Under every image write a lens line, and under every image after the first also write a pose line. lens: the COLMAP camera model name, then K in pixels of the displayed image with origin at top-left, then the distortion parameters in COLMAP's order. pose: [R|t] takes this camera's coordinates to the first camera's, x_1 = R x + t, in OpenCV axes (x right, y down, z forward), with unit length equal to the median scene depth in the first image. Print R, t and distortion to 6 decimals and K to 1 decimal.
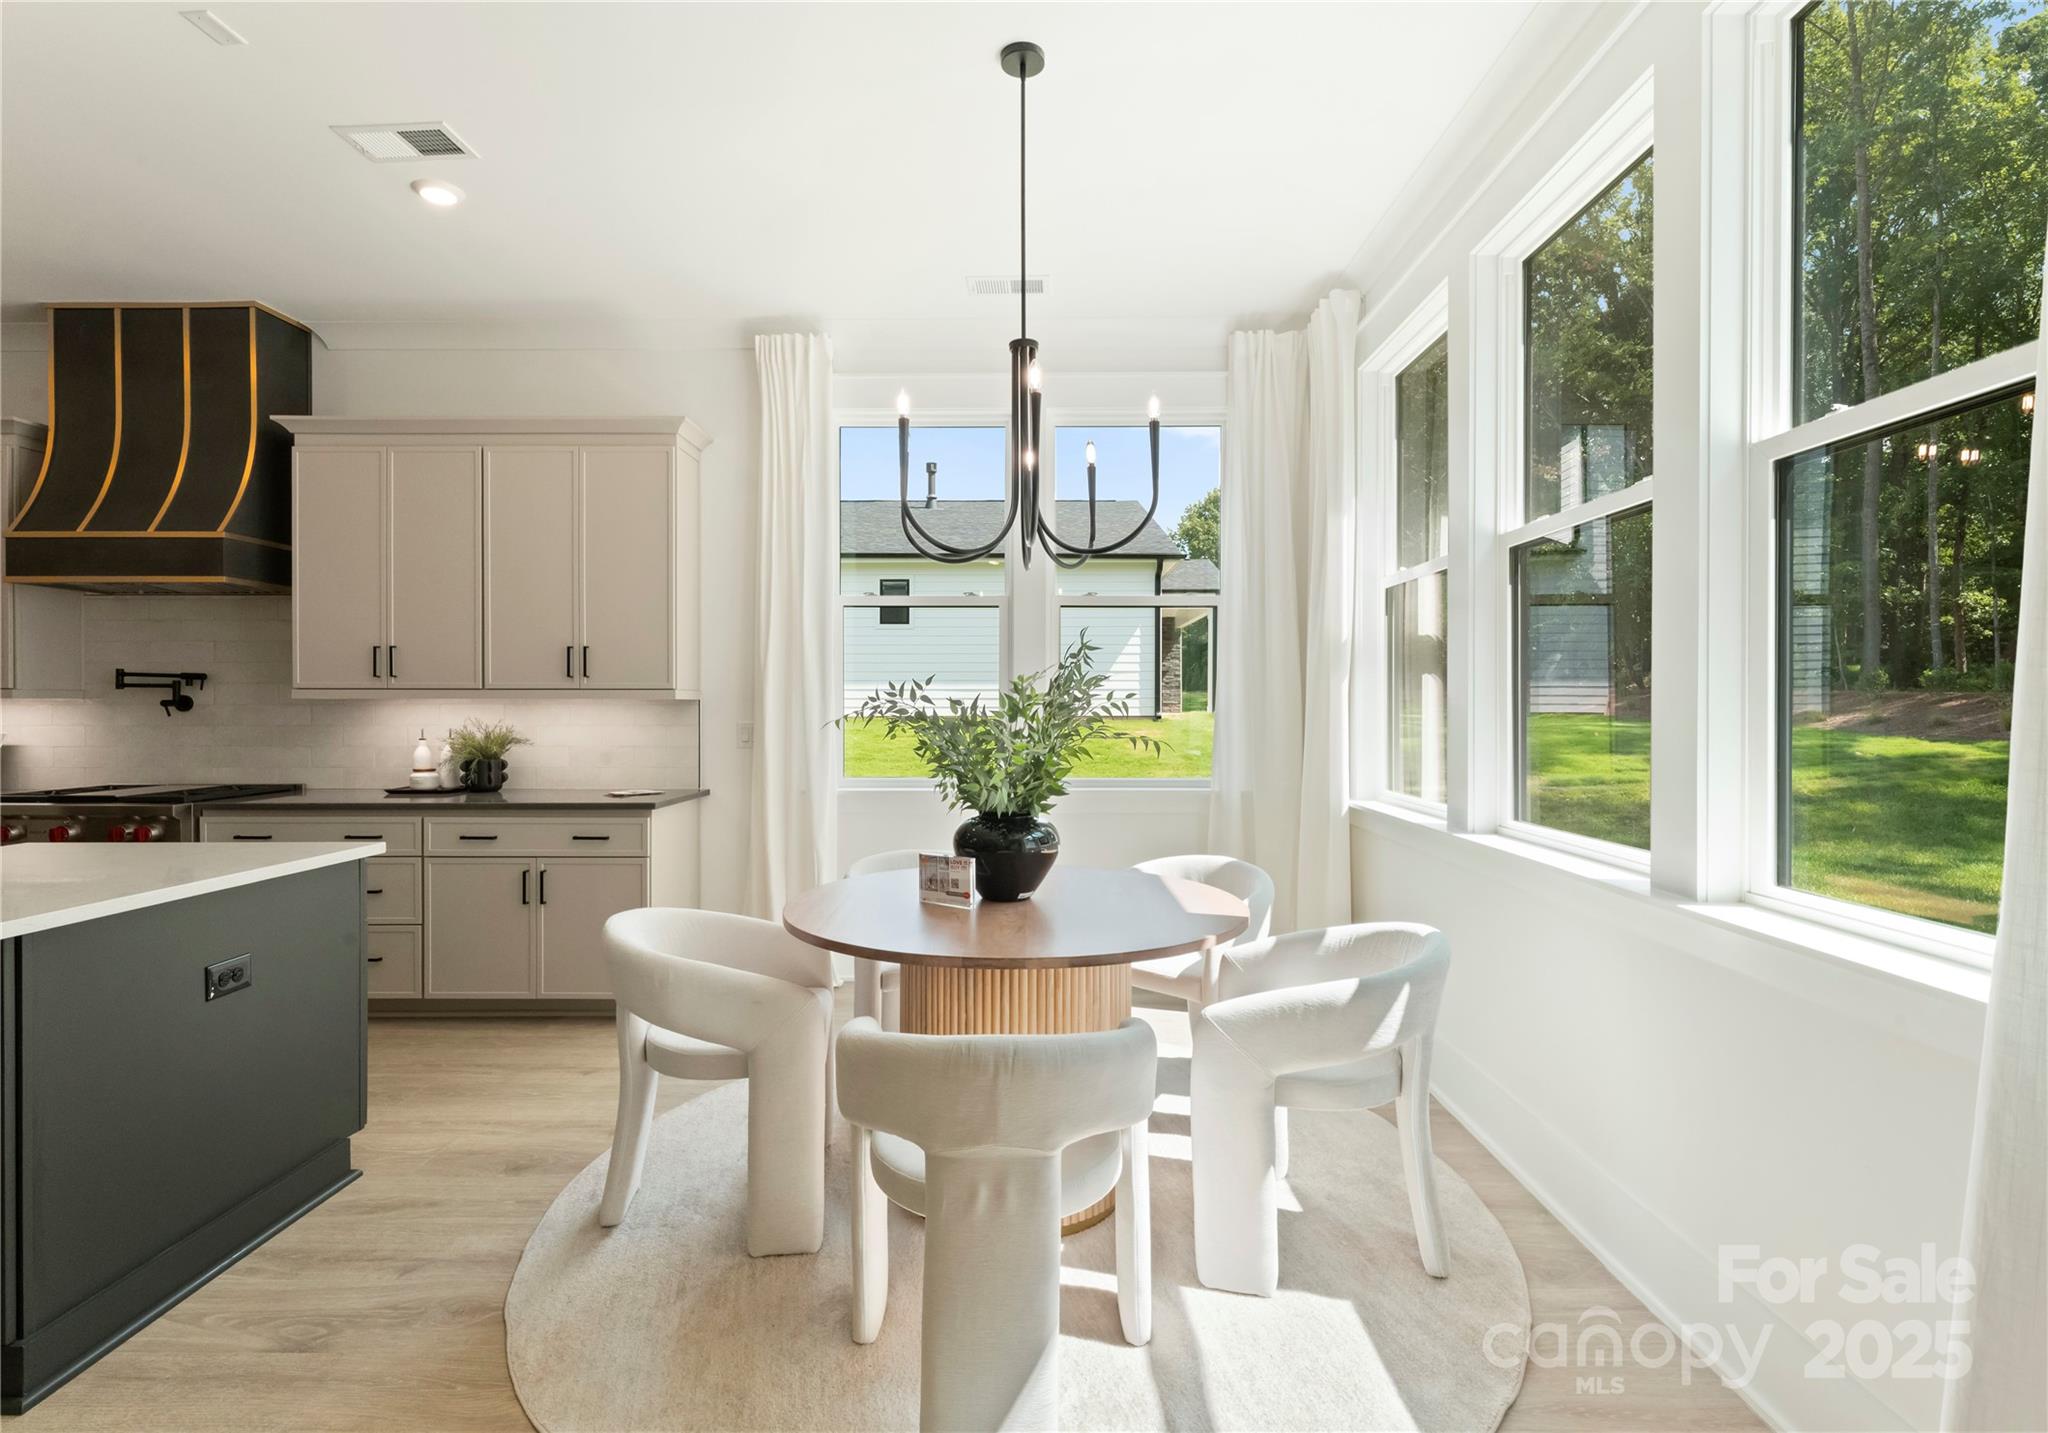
lens RADIAL K [[969.0, 0, 1022.4], [0, 969.0, 718.1], [0, 0, 1]] dist [0.009434, -0.000276]
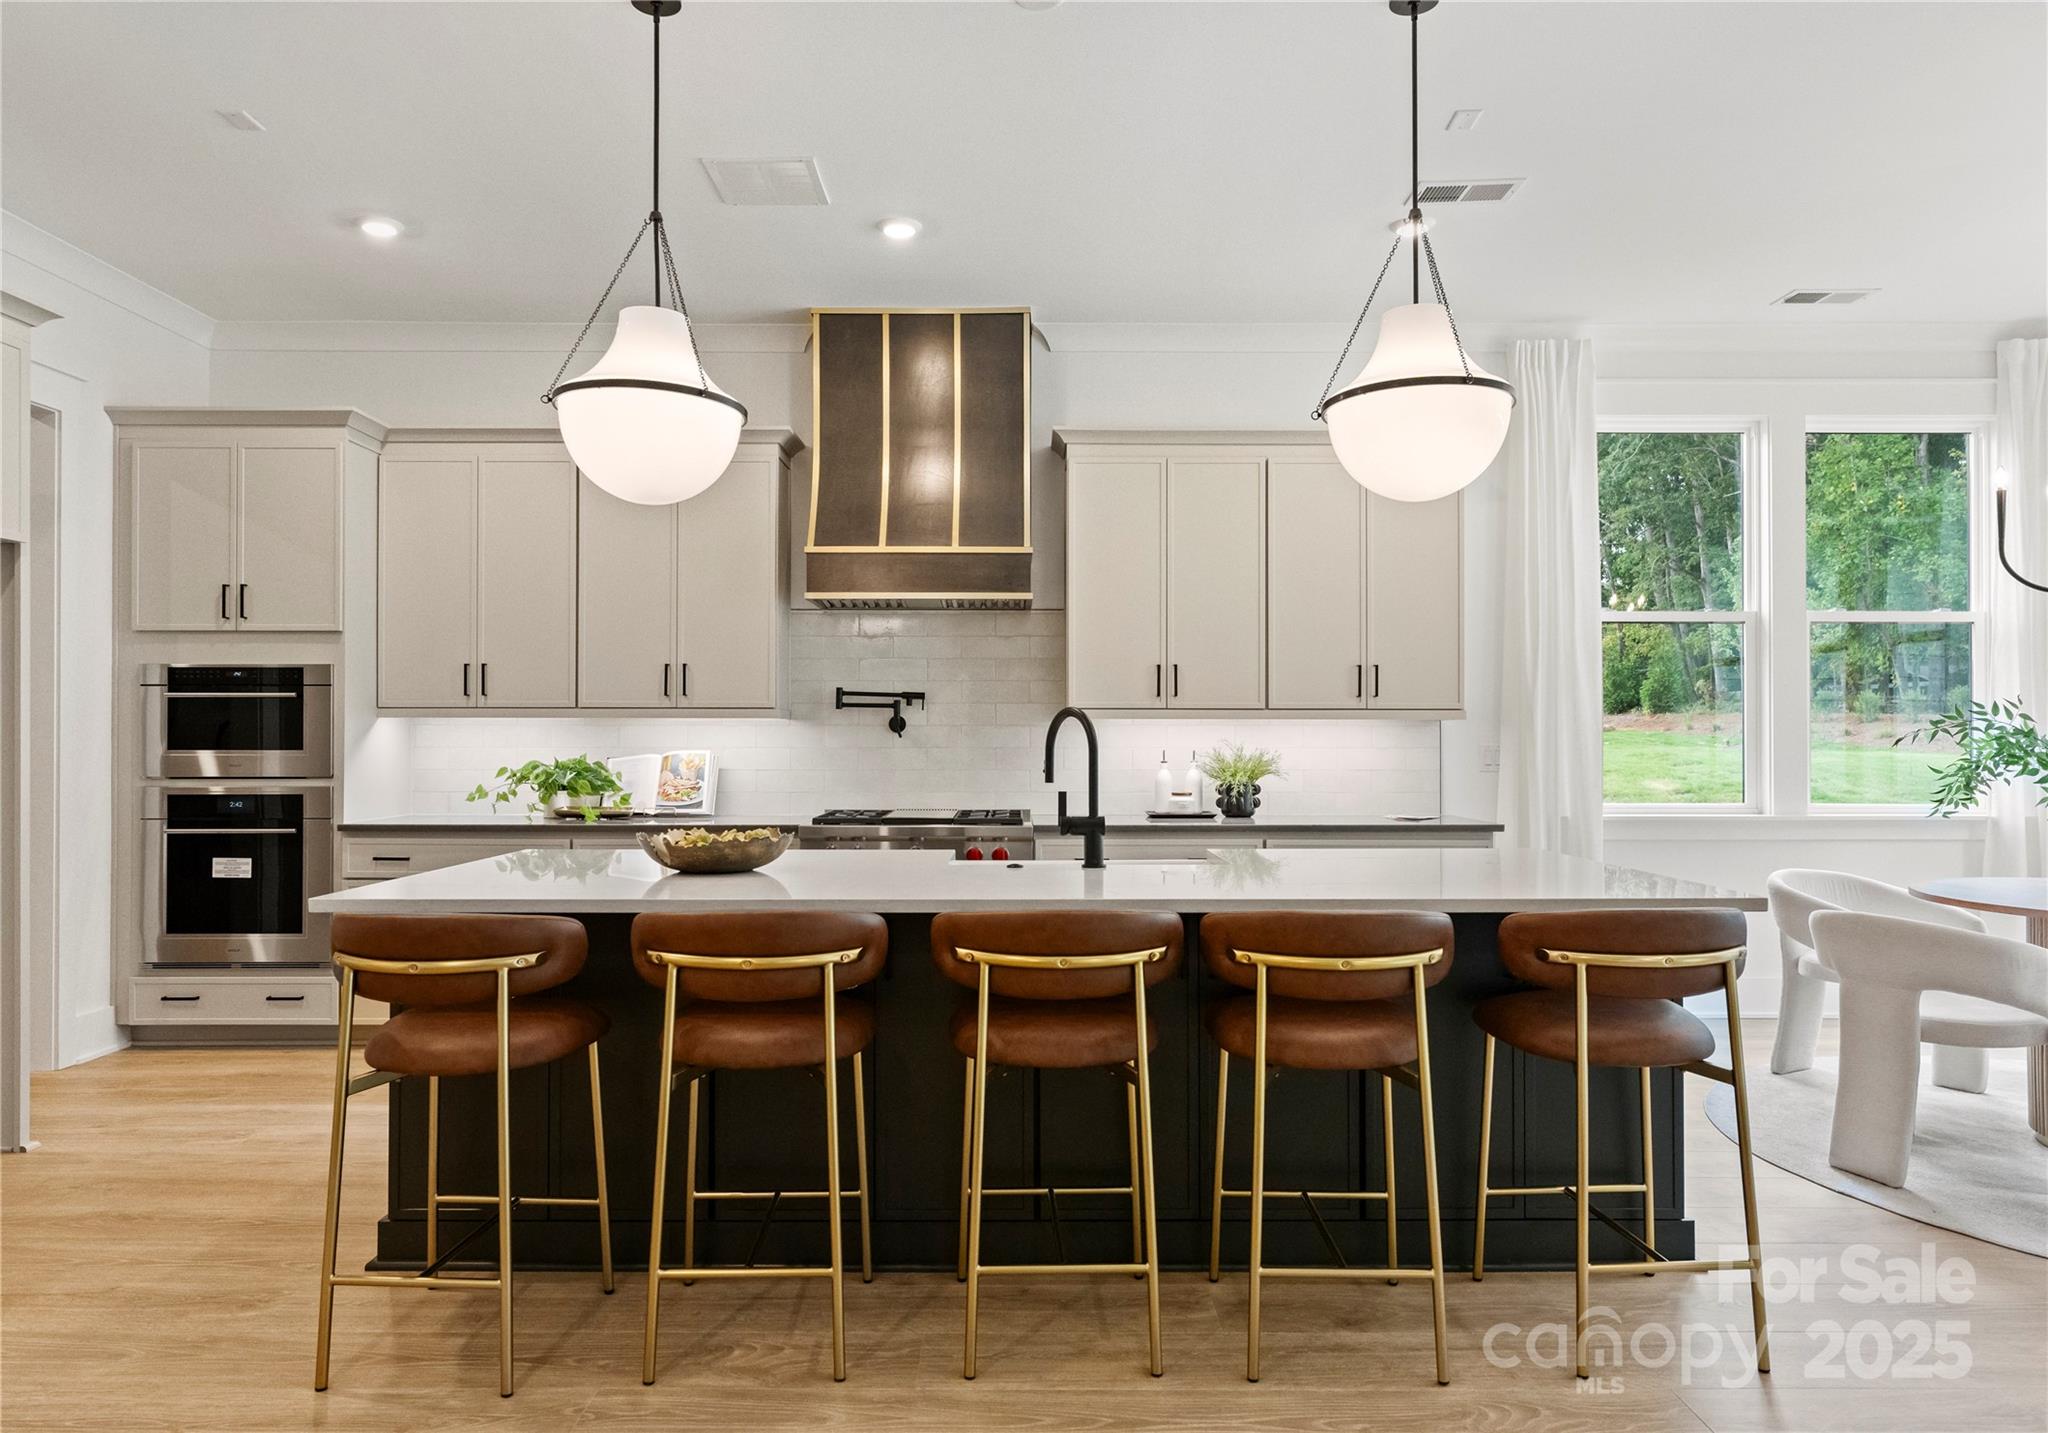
lens RADIAL K [[1244.7, 0, 1020.3], [0, 1244.7, 715.4], [0, 0, 1]] dist [-0.010709, -0.001148]
pose [[0.999839, -0.001019, 0.017915, -0.784155], [0.001481, 0.999667, -0.025748, 0.007524], [-0.017882, 0.025770, 0.999508, -0.207402]]
